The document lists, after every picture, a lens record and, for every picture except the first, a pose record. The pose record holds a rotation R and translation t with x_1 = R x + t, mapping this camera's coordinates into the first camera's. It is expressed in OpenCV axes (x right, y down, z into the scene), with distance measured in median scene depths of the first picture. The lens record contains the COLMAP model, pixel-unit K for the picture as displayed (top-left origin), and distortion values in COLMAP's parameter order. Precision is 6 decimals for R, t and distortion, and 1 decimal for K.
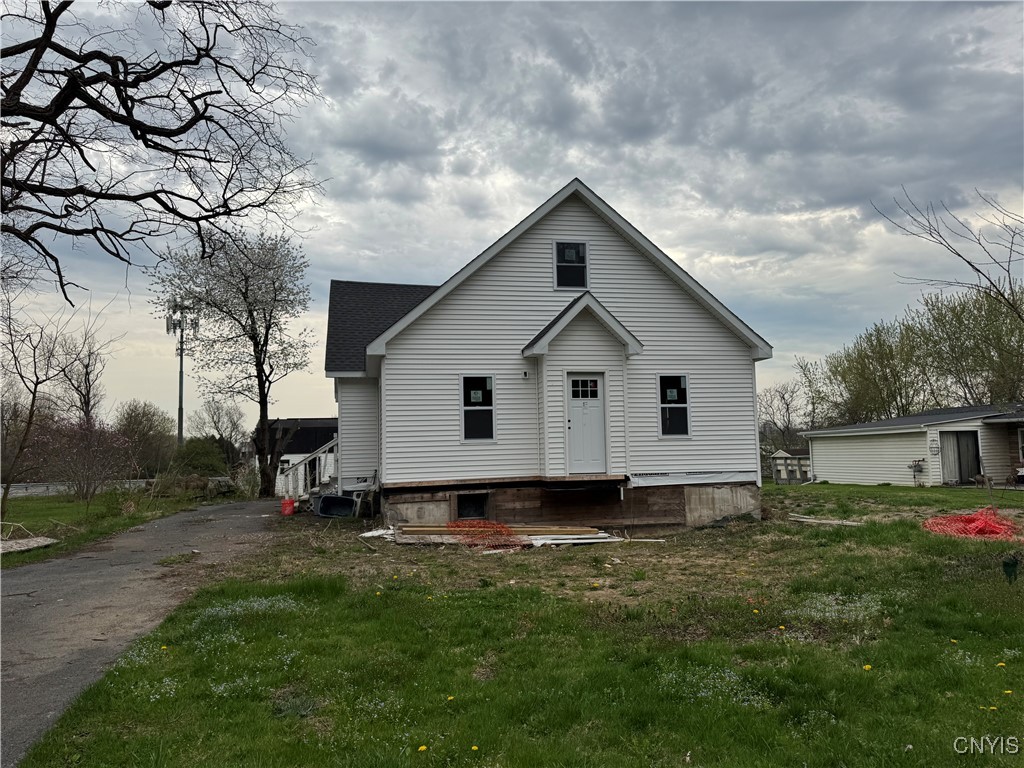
lens RADIAL K [[724.6, 0, 509.1], [0, 724.6, 388.6], [0, 0, 1]] dist [0.009797, -0.011111]
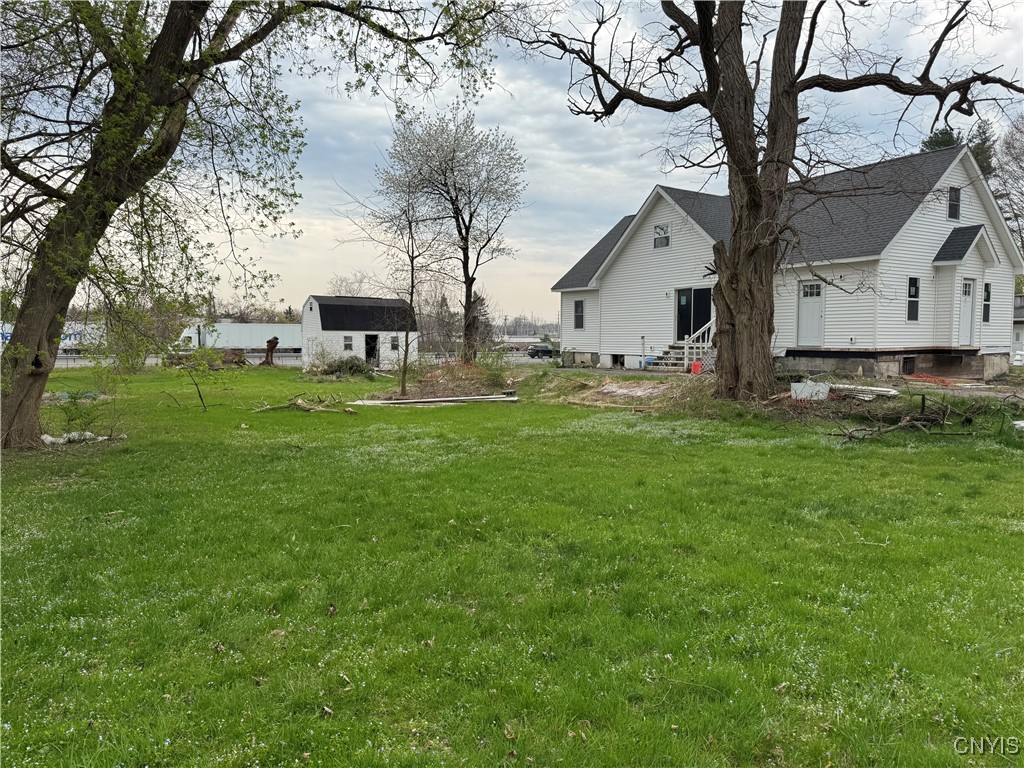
lens RADIAL K [[724.6, 0, 513.2], [0, 724.6, 384.9], [0, 0, 1]] dist [0.009797, -0.011111]
pose [[0.942900, 0.001404, 0.333072, -1.208528], [-0.050838, 0.988881, 0.139750, 0.031750], [-0.329173, -0.148703, 0.932487, -0.124410]]
